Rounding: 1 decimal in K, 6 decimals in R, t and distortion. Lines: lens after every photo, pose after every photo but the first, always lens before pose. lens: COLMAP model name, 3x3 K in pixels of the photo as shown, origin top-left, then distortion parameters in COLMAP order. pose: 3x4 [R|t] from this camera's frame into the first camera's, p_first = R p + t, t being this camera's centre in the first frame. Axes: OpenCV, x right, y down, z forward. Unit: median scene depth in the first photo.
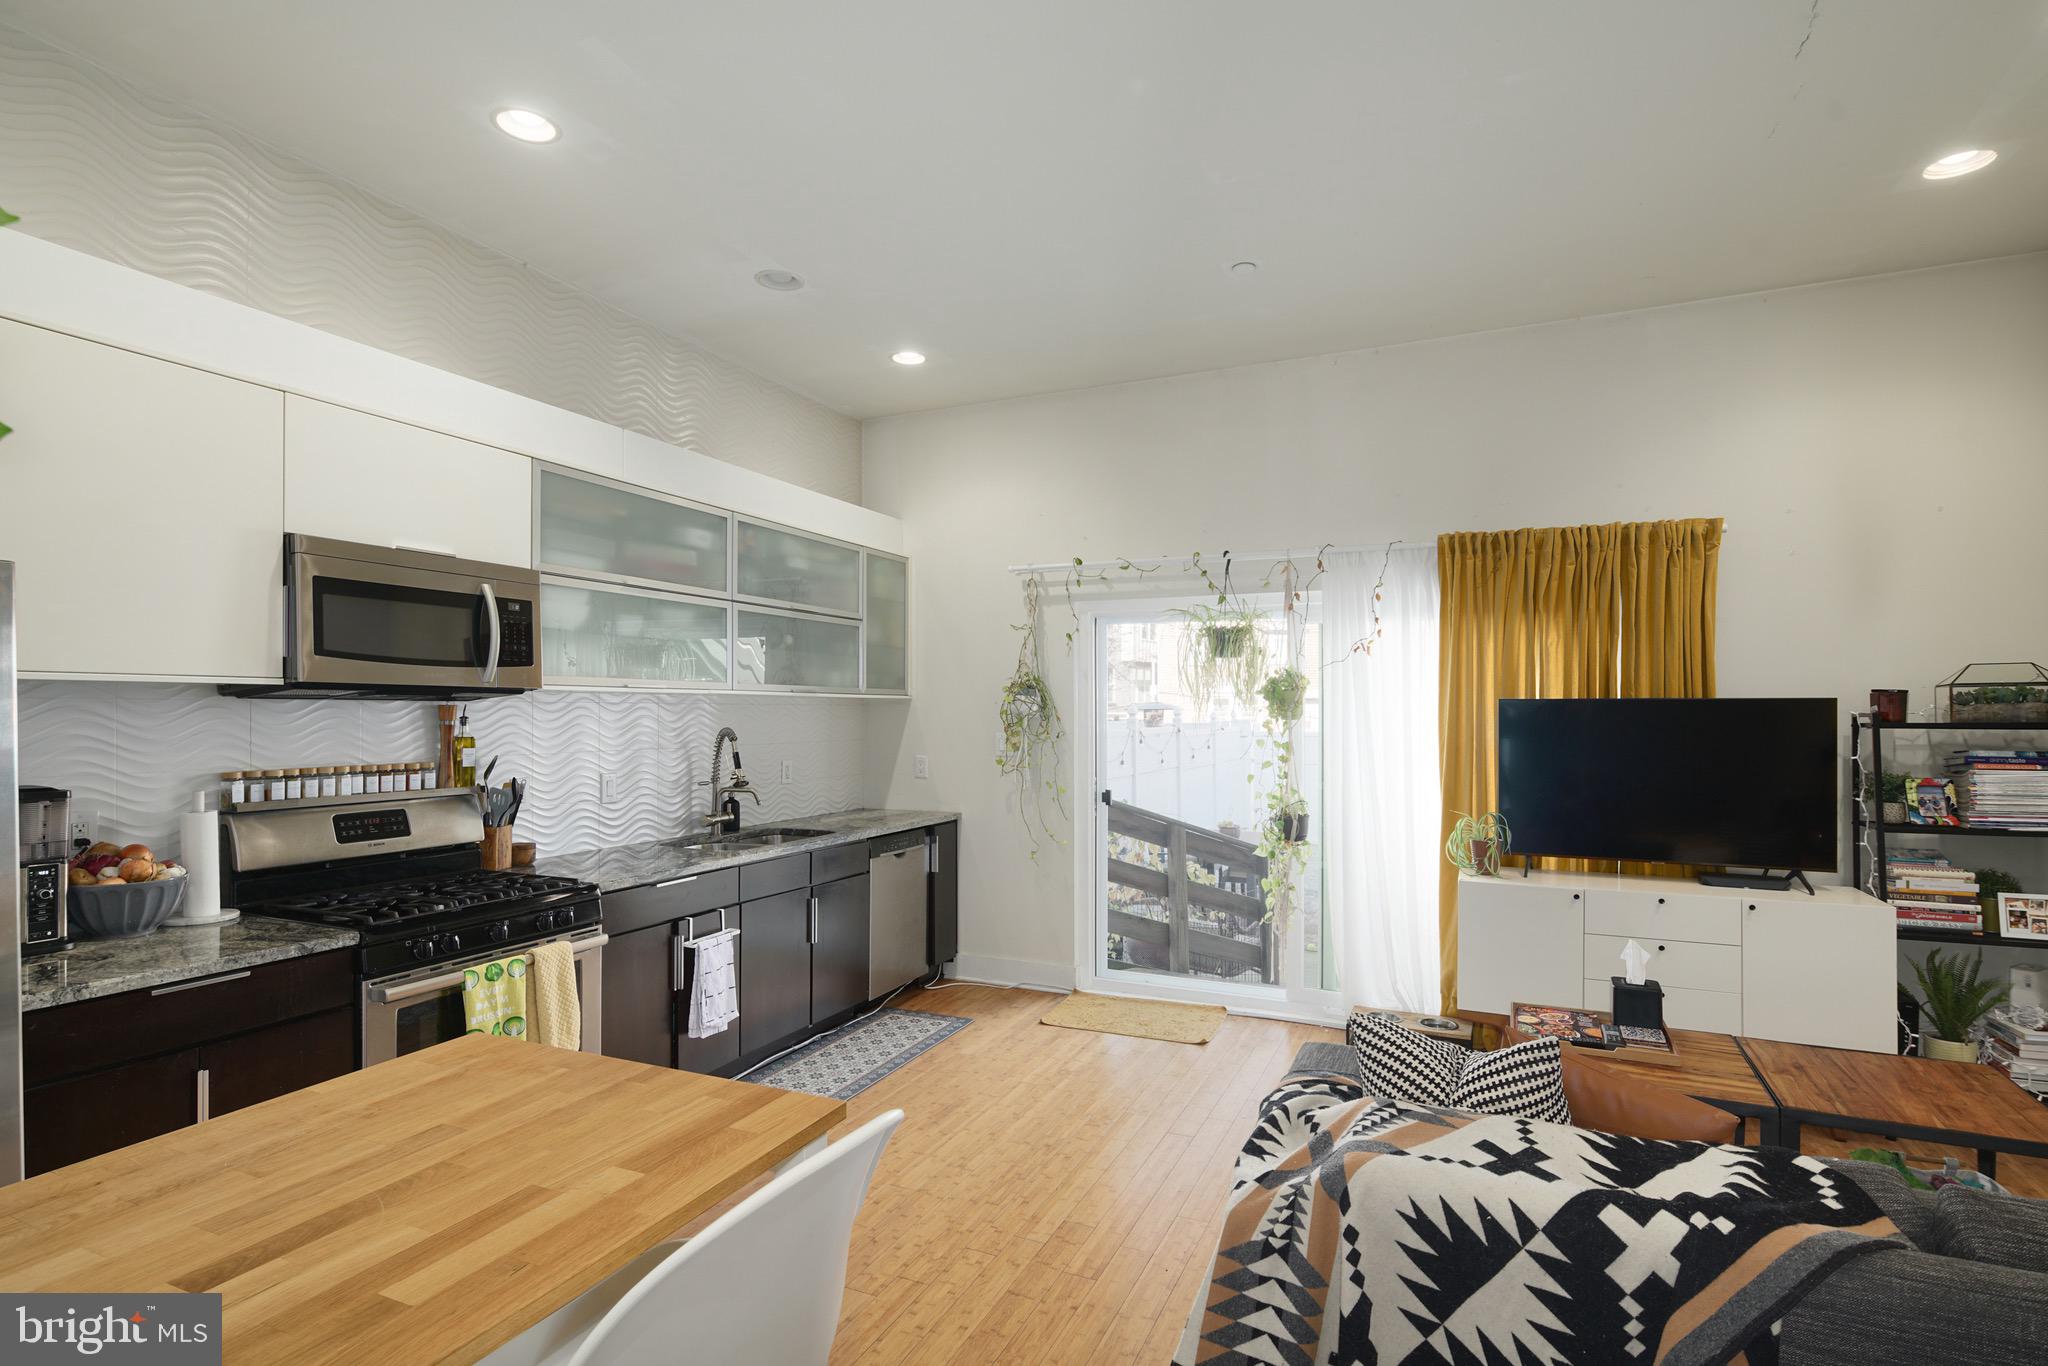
lens RADIAL K [[999.9, 0, 1018.3], [0, 999.9, 713.0], [0, 0, 1]] dist [0.000074, -0.001143]
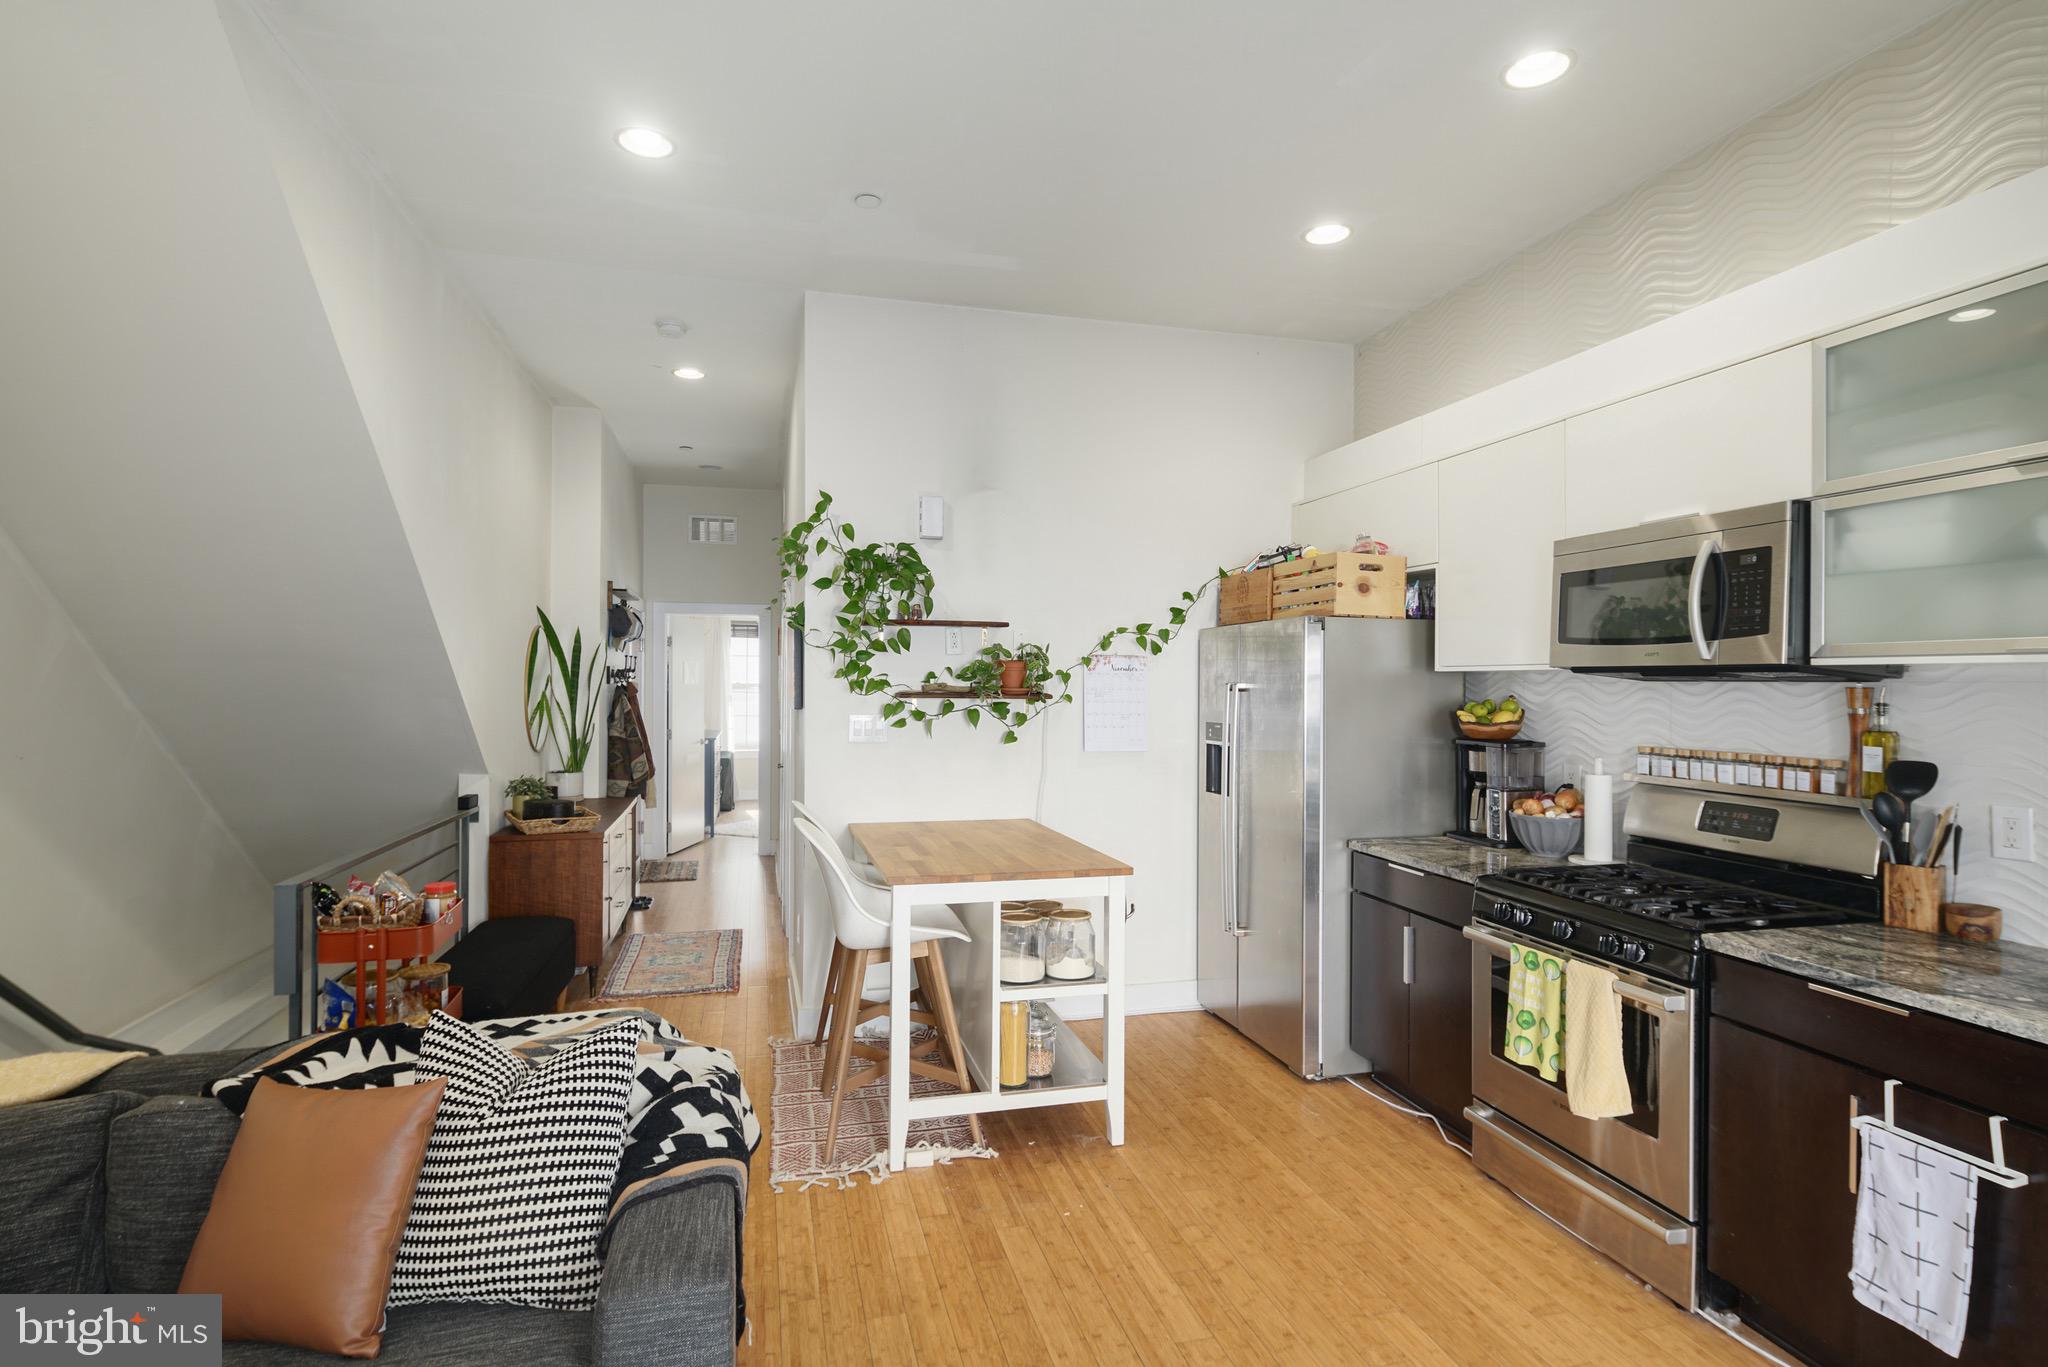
lens RADIAL K [[1006.7, 0, 1024.0], [0, 1006.7, 683.5], [0, 0, 1]] dist [-0.000477, -0.000032]
pose [[-0.764988, -0.005287, -0.644023, 0.359258], [-0.008533, 0.999962, 0.001926, -0.006283], [0.643988, 0.006969, -0.765003, 1.049503]]
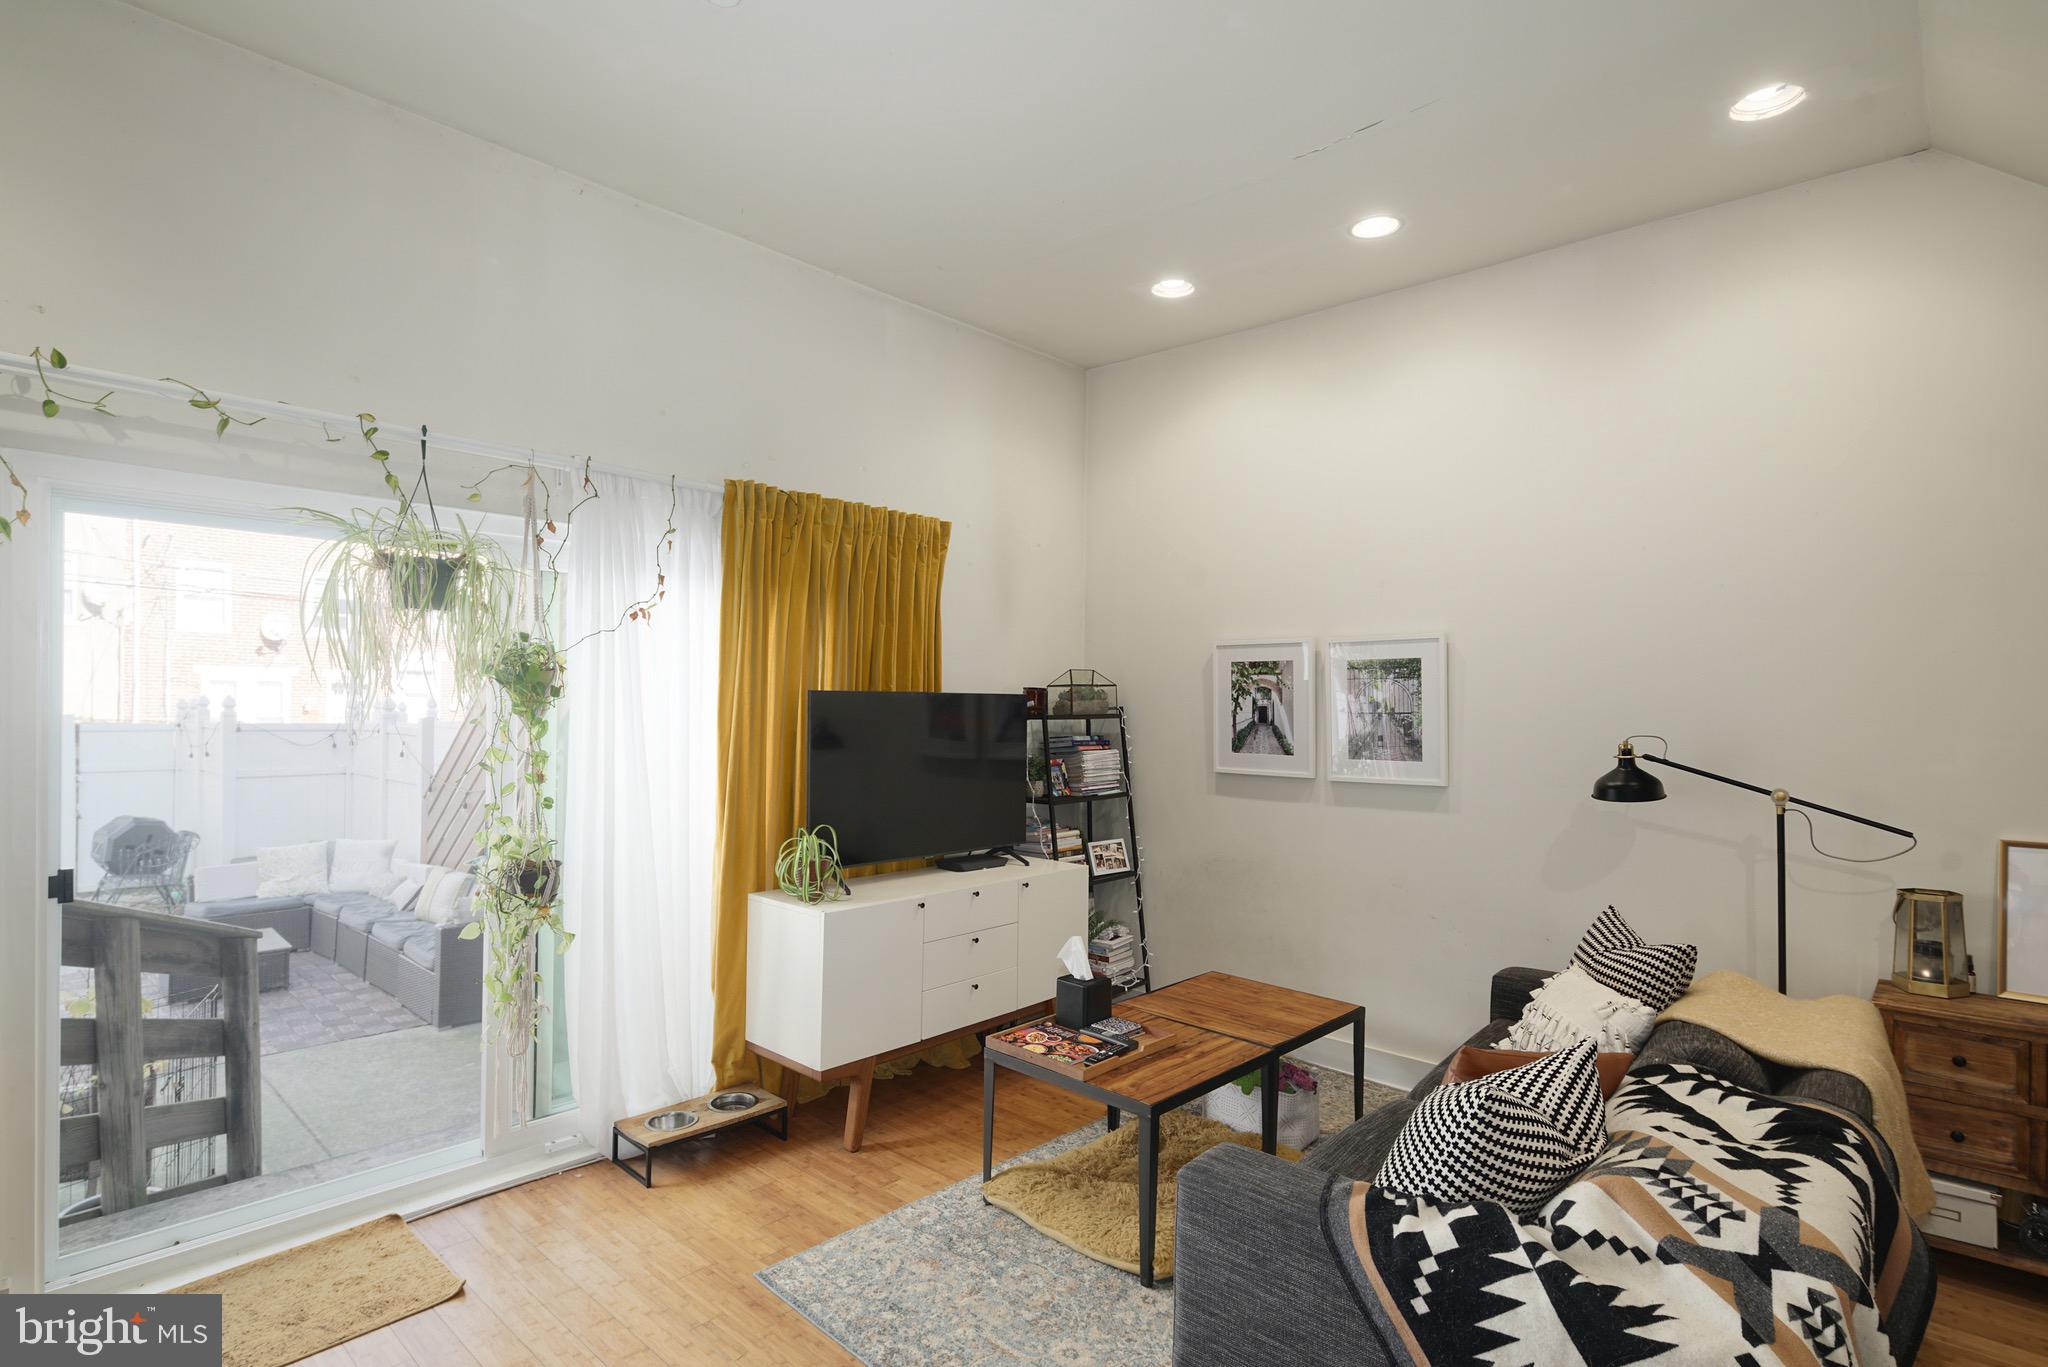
lens RADIAL K [[1031.9, 0, 1014.6], [0, 1031.9, 698.9], [0, 0, 1]] dist [0.000522, -0.000255]
pose [[0.311324, 0.005593, 0.950287, -0.314956], [-0.007943, 0.999963, -0.003283, -0.005230], [-0.950271, -0.006526, 0.311357, 0.600743]]
